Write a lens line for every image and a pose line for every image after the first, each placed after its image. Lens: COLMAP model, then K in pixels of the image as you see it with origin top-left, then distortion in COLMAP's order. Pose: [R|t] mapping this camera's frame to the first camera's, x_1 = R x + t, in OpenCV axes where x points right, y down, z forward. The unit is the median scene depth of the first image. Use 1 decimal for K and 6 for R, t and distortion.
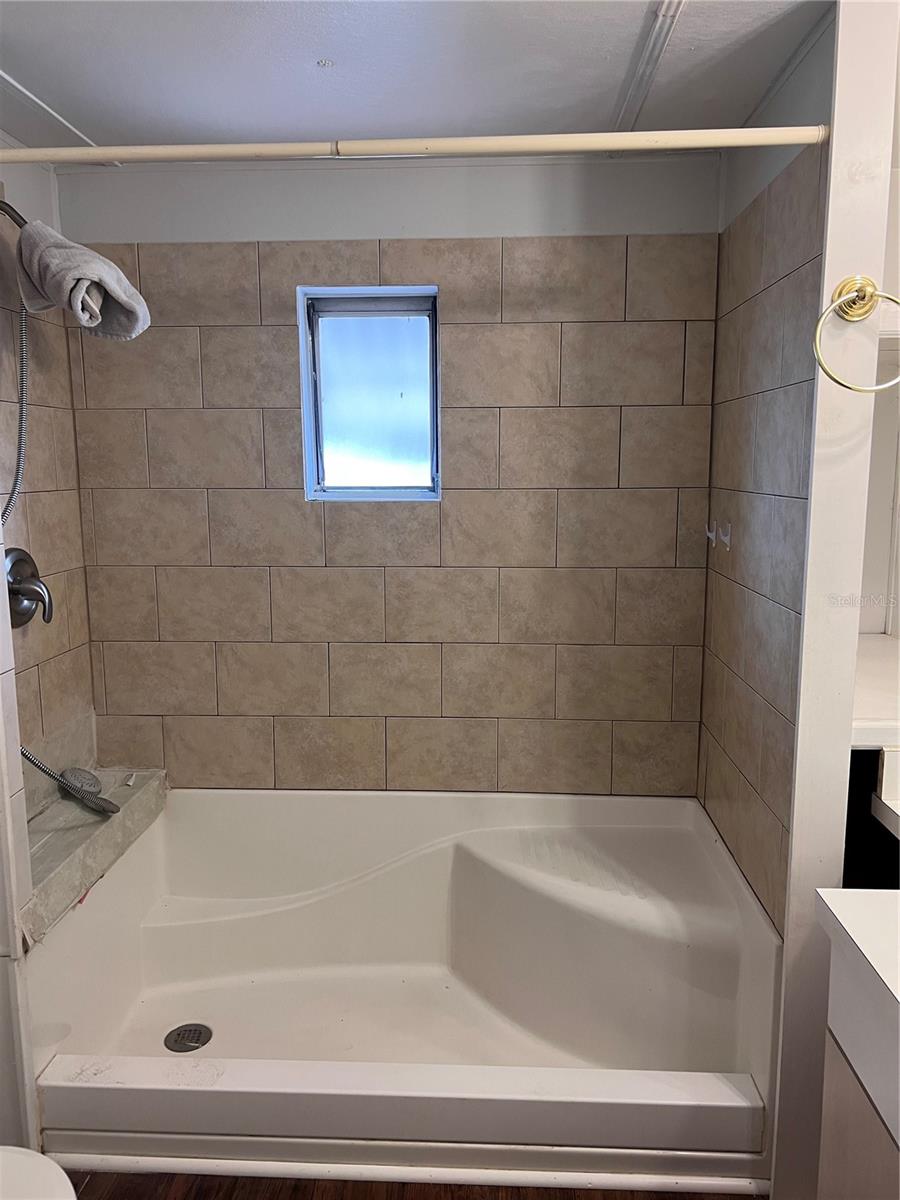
lens RADIAL K [[906.6, 0, 450.0], [0, 906.6, 600.0], [0, 0, 1]] dist [0.133354, -0.322858]
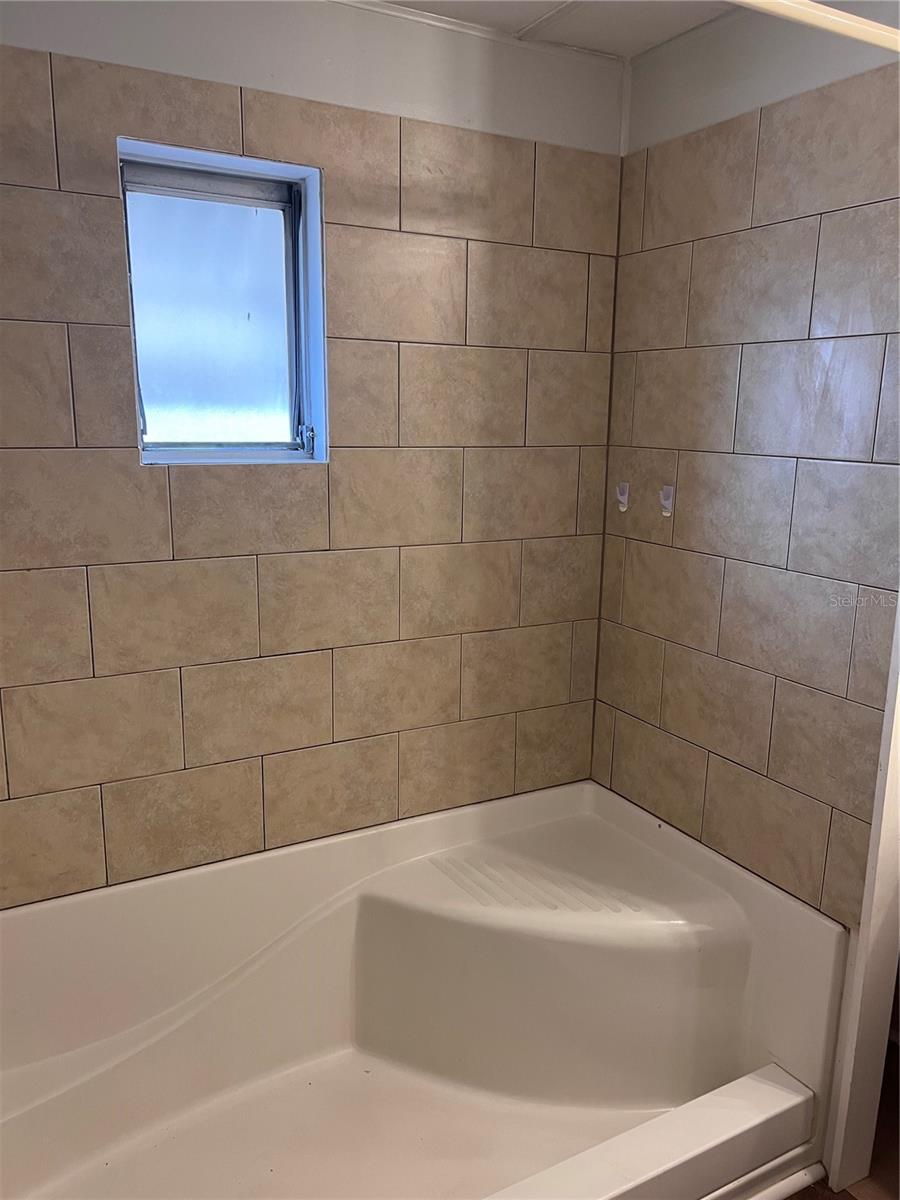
lens RADIAL K [[904.2, 0, 450.0], [0, 904.2, 600.0], [0, 0, 1]] dist [0.059145, -0.074500]
pose [[0.848867, -0.092571, 0.520438, -0.325663], [0.059826, 0.995045, 0.079411, -0.049553], [-0.525210, -0.036274, 0.850199, 0.301474]]
